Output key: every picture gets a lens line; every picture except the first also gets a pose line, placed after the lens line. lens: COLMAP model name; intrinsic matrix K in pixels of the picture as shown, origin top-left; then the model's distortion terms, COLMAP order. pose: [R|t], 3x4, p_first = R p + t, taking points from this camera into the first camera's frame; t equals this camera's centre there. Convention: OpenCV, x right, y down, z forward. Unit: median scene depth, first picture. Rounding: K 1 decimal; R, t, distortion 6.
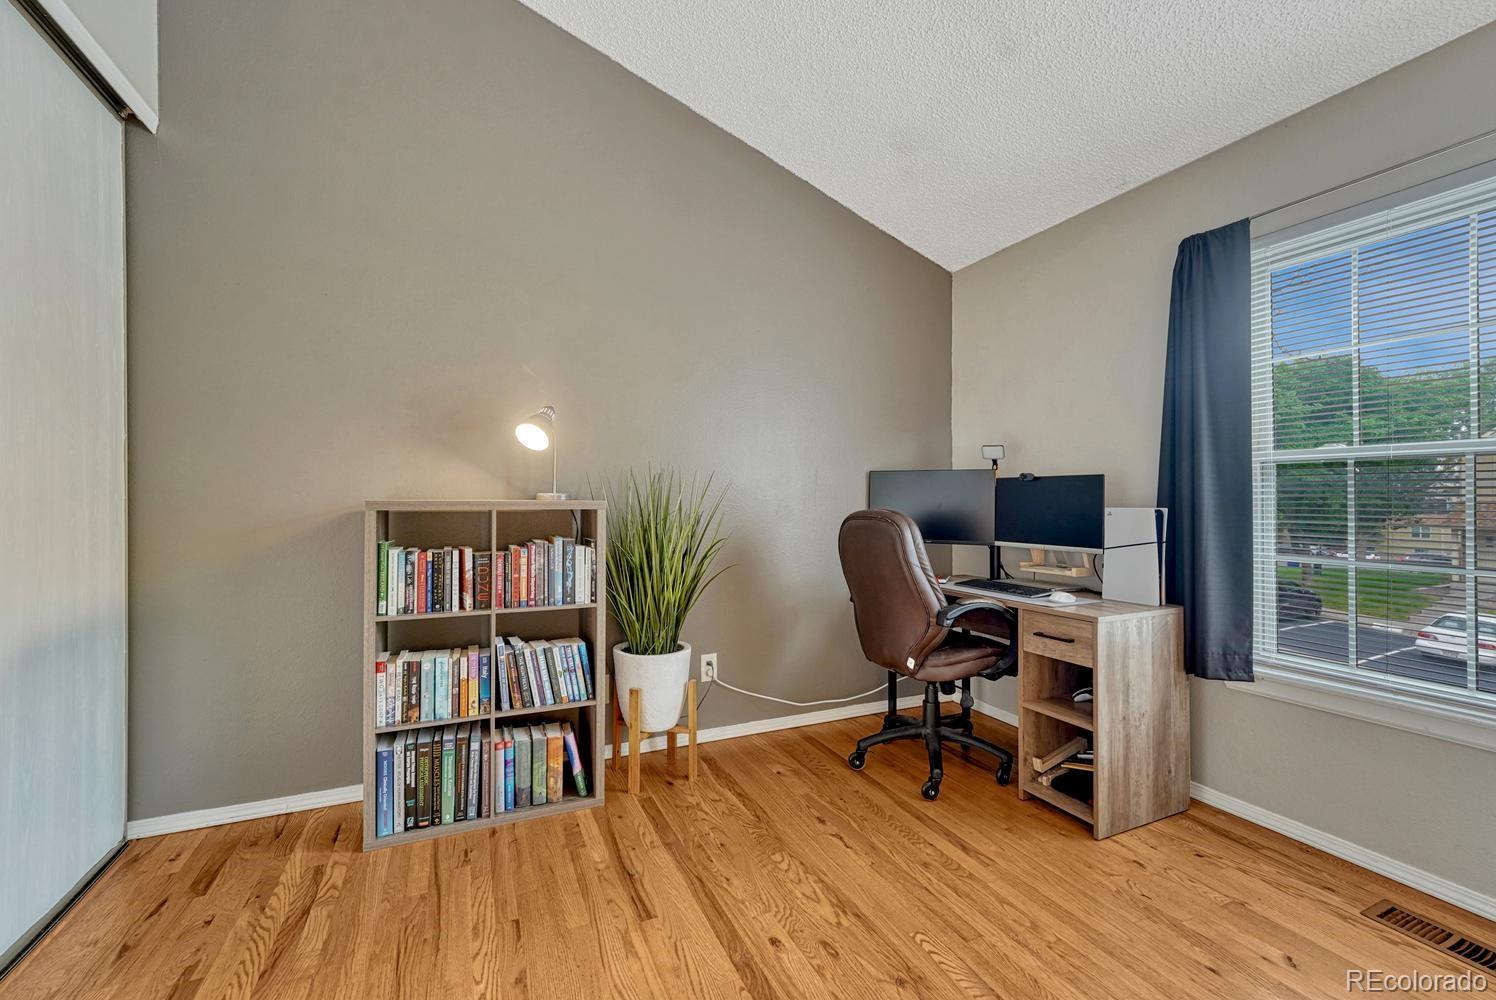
lens RADIAL K [[624.1, 0, 748.0], [0, 624.1, 500.0], [0, 0, 1]] dist [-0.003739, 0.000013]
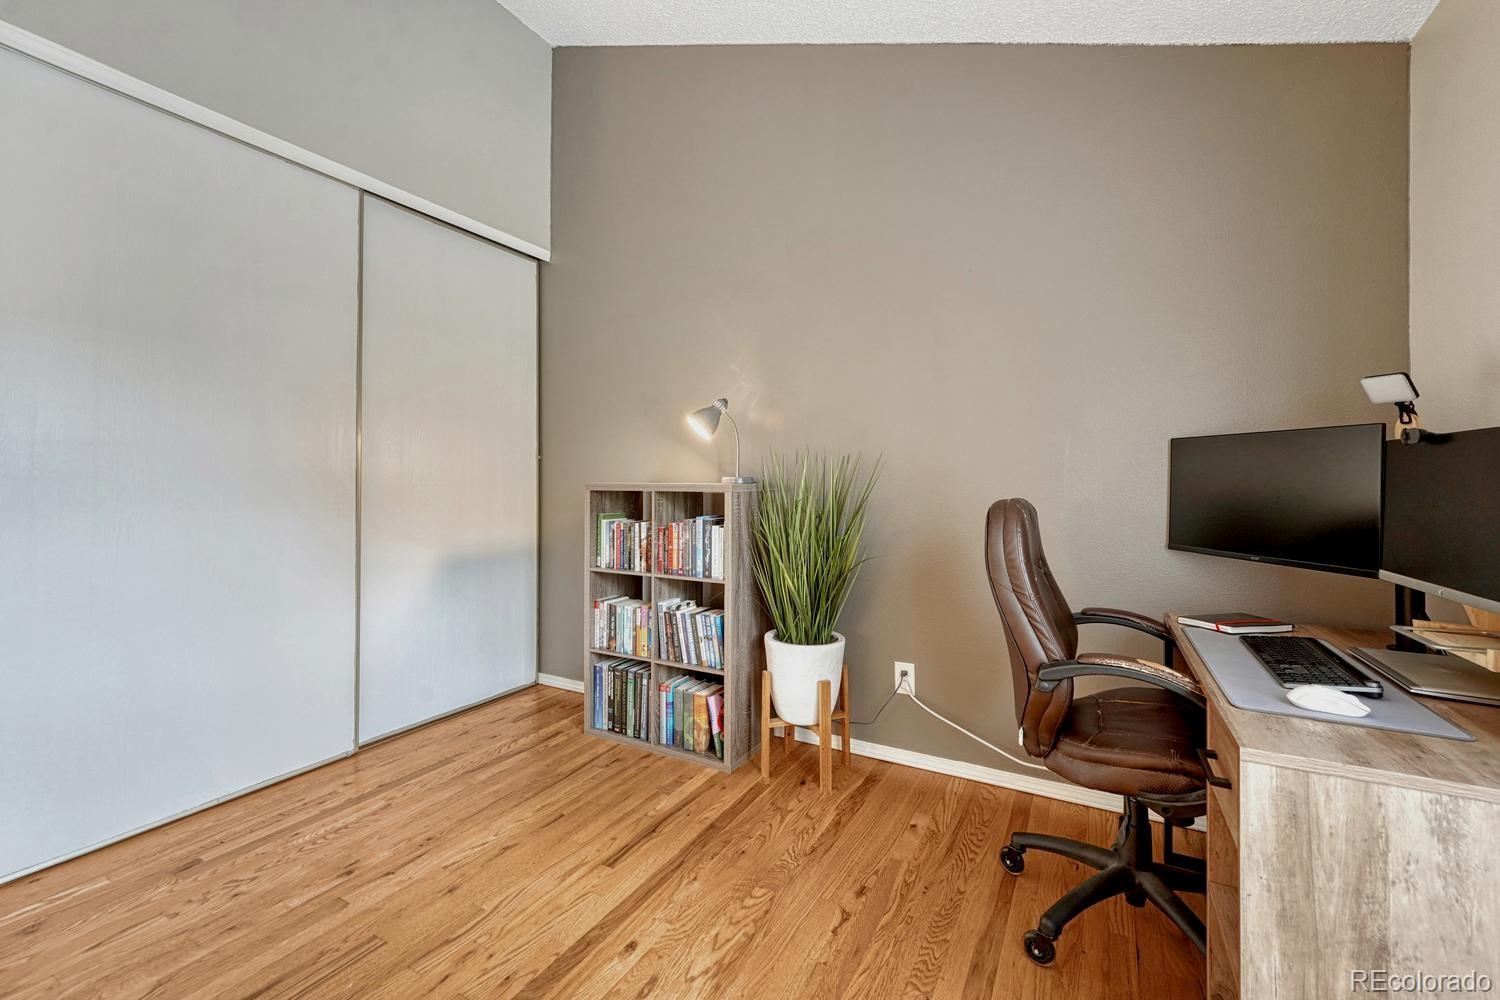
lens RADIAL K [[628.7, 0, 751.8], [0, 628.7, 481.0], [0, 0, 1]] dist [-0.002016, 0.000096]
pose [[0.595236, 0.001144, -0.803550, 0.690963], [-0.002575, 0.999997, -0.000484, -0.003887], [0.803547, 0.002357, 0.595237, 0.427692]]
